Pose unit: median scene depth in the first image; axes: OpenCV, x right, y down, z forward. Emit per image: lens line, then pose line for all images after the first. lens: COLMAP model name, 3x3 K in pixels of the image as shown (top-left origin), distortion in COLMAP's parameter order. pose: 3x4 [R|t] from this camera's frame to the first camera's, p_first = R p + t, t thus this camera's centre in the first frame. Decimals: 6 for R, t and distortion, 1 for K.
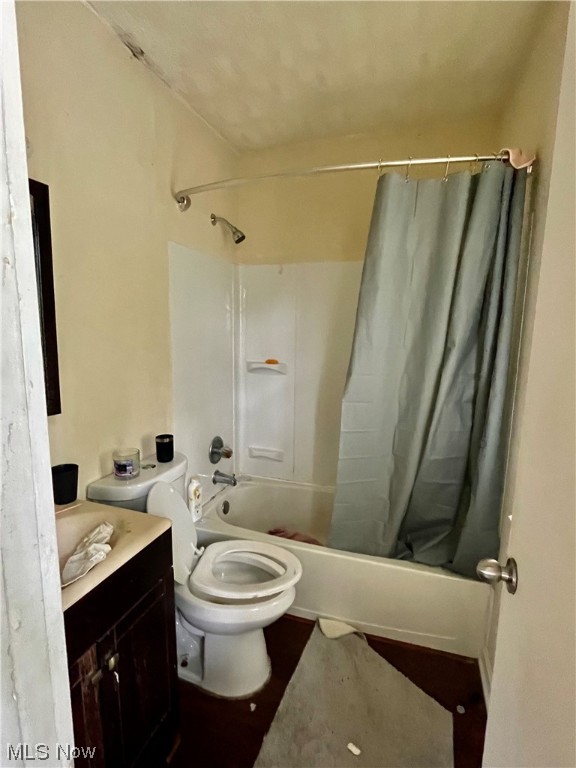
lens RADIAL K [[368.4, 0, 292.3], [0, 368.4, 384.2], [0, 0, 1]] dist [-0.018313, -0.000413]
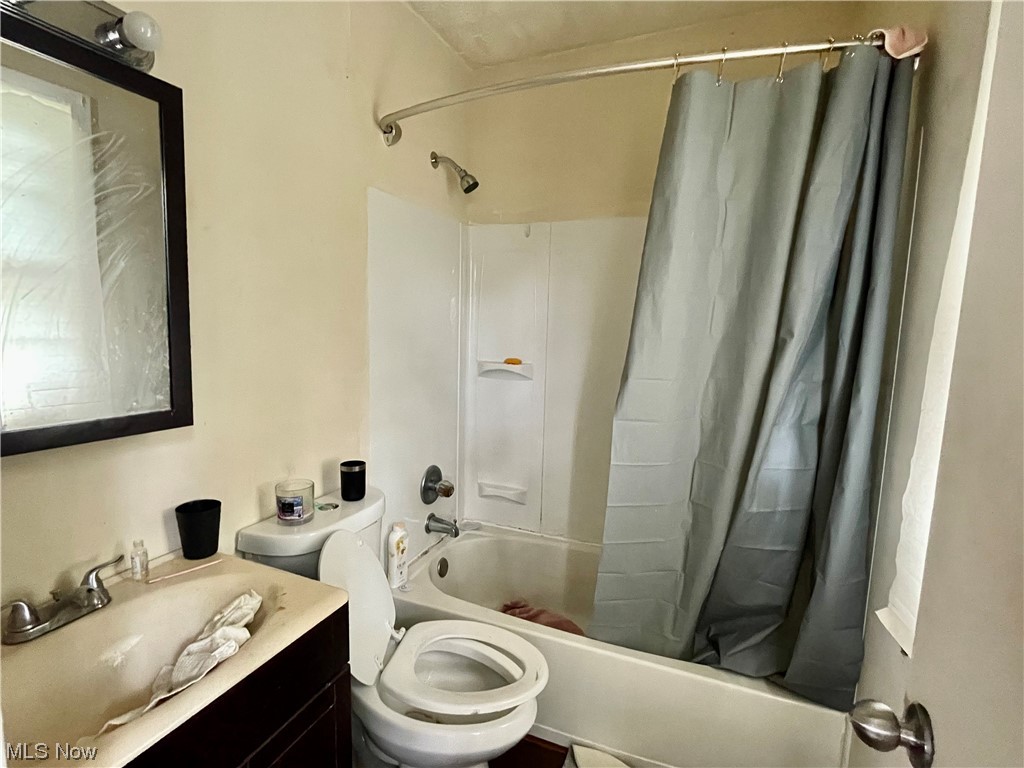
lens RADIAL K [[492.6, 0, 509.6], [0, 492.6, 380.9], [0, 0, 1]] dist [-0.002961, -0.000941]
pose [[0.997119, 0.019416, -0.073330, 0.012220], [-0.021822, 0.999245, -0.032150, 0.010708], [0.072651, 0.033658, 0.996789, 0.095042]]
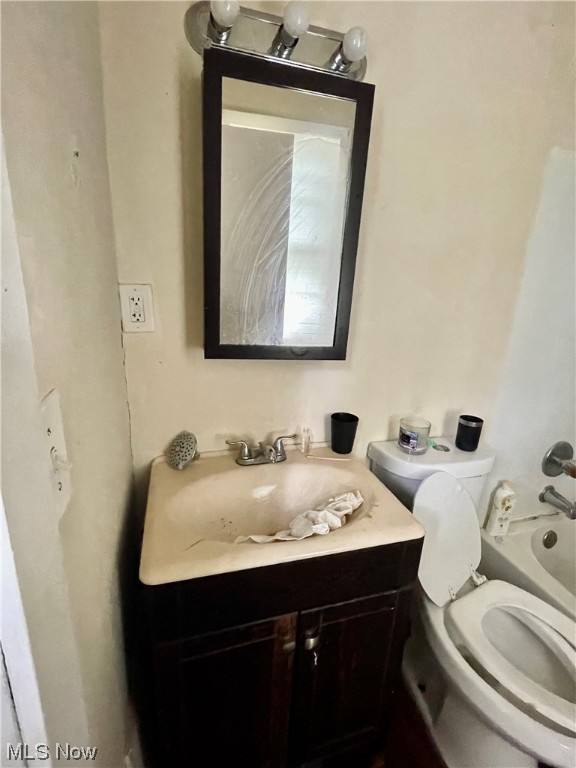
lens RADIAL K [[369.4, 0, 287.0], [0, 369.4, 381.1], [0, 0, 1]] dist [-0.002961, -0.000941]
pose [[0.576741, 0.238442, -0.781355, 0.016689], [-0.166654, 0.970683, 0.173207, -0.004333], [0.799748, 0.030320, 0.599570, 0.236922]]
